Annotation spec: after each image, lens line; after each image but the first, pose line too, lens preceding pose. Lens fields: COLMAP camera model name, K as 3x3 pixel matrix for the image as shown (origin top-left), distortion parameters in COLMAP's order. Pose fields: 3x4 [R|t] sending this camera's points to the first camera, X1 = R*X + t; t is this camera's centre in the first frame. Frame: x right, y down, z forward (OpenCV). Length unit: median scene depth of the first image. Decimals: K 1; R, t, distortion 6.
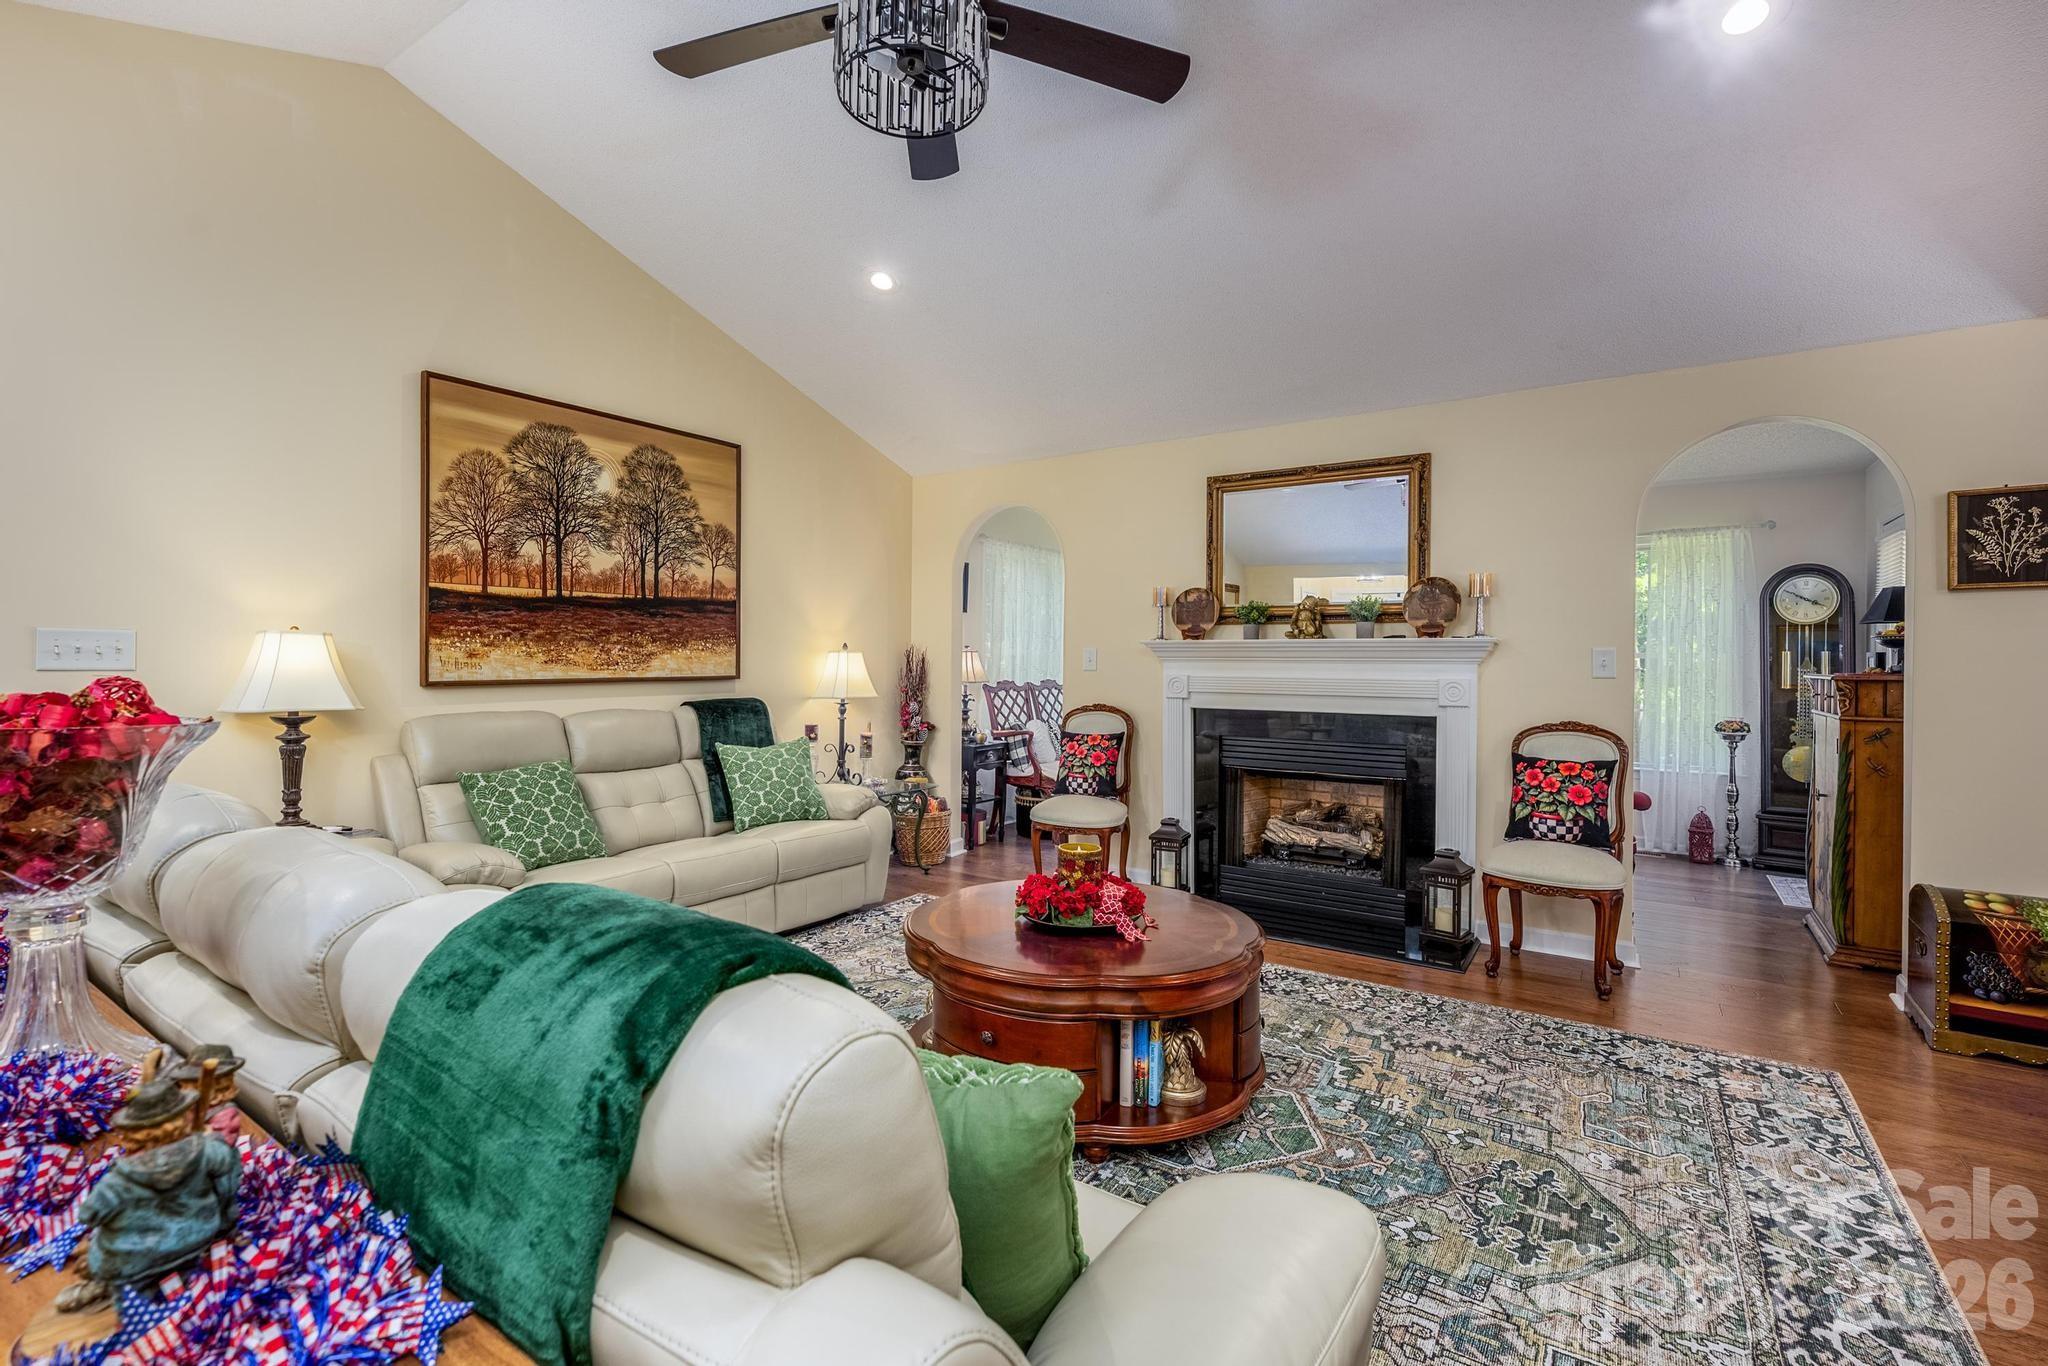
lens RADIAL K [[906.9, 0, 1000.4], [0, 906.9, 660.7], [0, 0, 1]] dist [-0.003987, -0.000248]
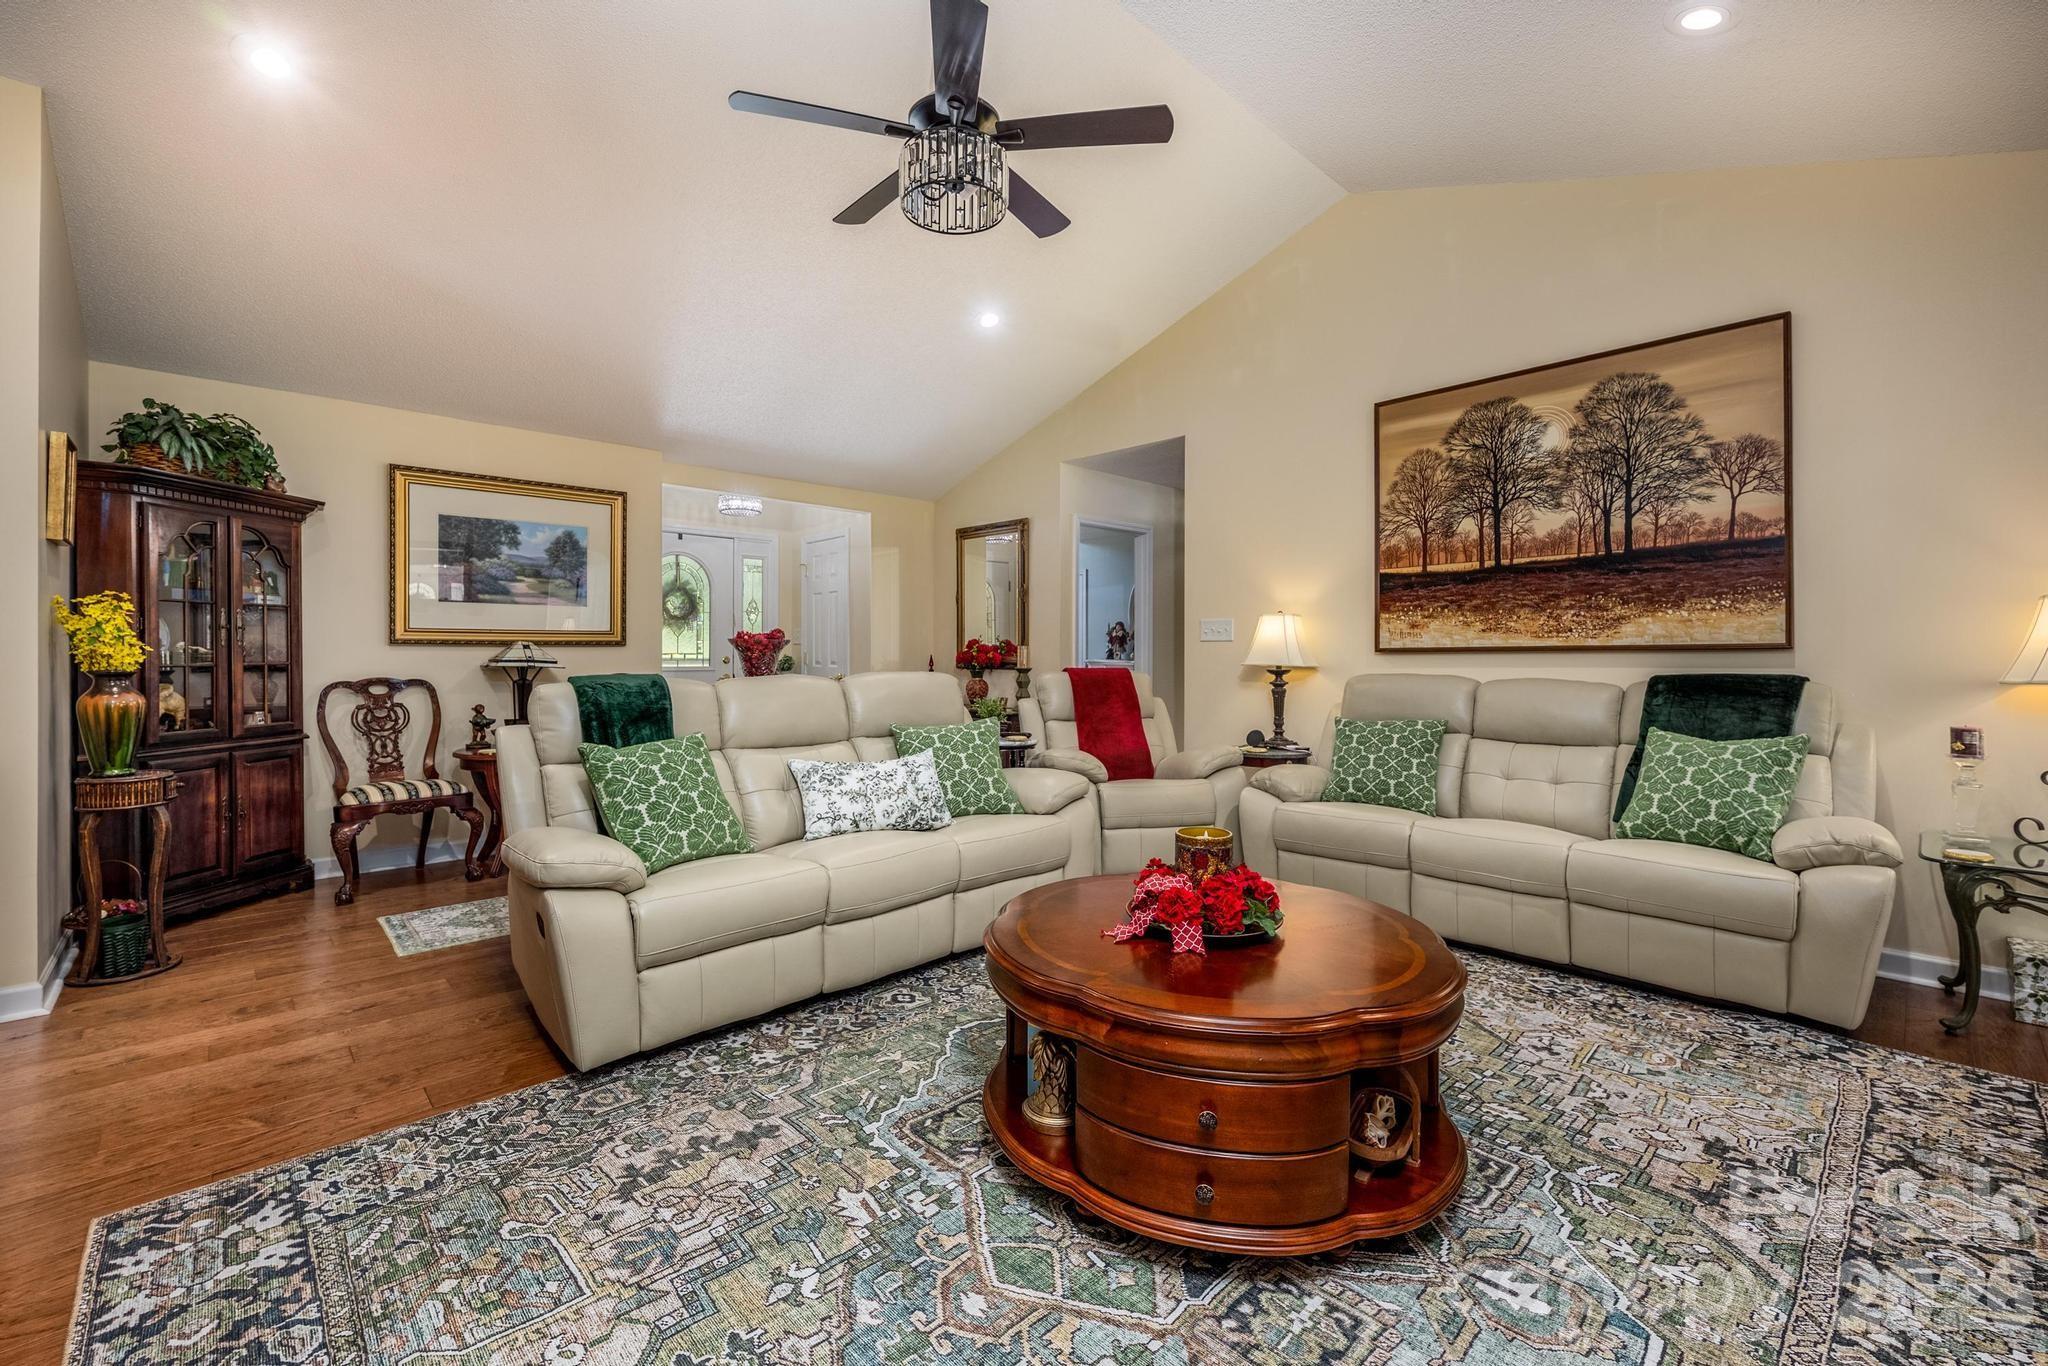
lens RADIAL K [[864.3, 0, 1010.2], [0, 864.3, 653.2], [0, 0, 1]] dist [-0.005857, -0.000124]
pose [[-0.214404, -0.011106, -0.976682, 0.561479], [-0.002499, 0.999938, -0.010822, 0.038056], [0.976742, 0.000121, -0.214419, 0.650221]]
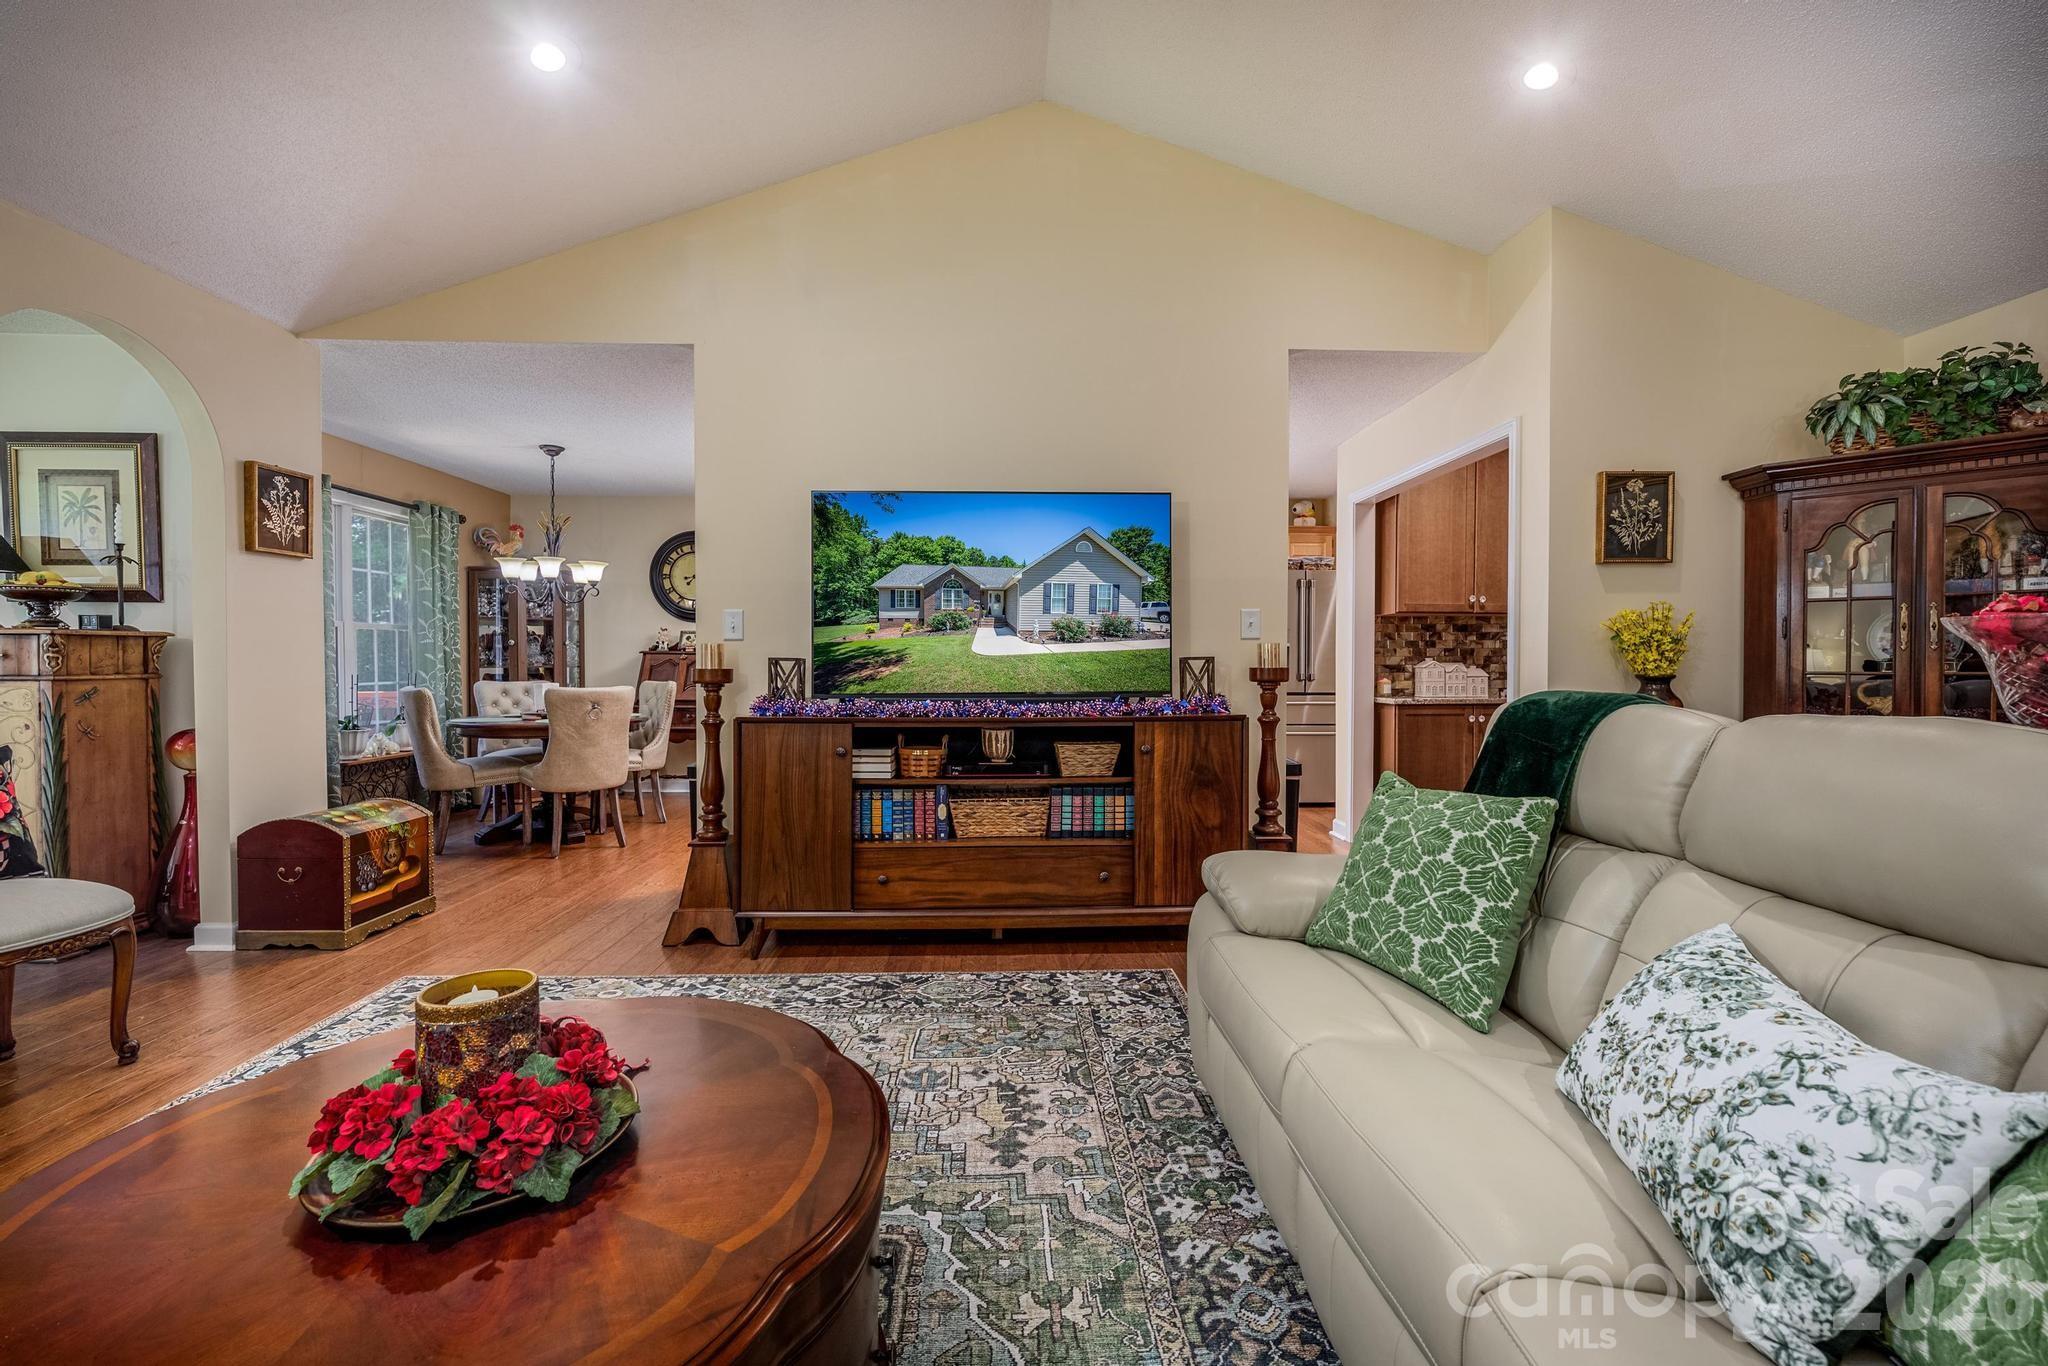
lens RADIAL K [[833.6, 0, 1018.8], [0, 833.6, 671.0], [0, 0, 1]] dist [-0.004326, -0.000136]
pose [[-0.588481, -0.021090, 0.808236, -0.244968], [-0.006670, 0.999752, 0.021230, 0.030884], [-0.808484, 0.007103, -0.588476, 0.668659]]
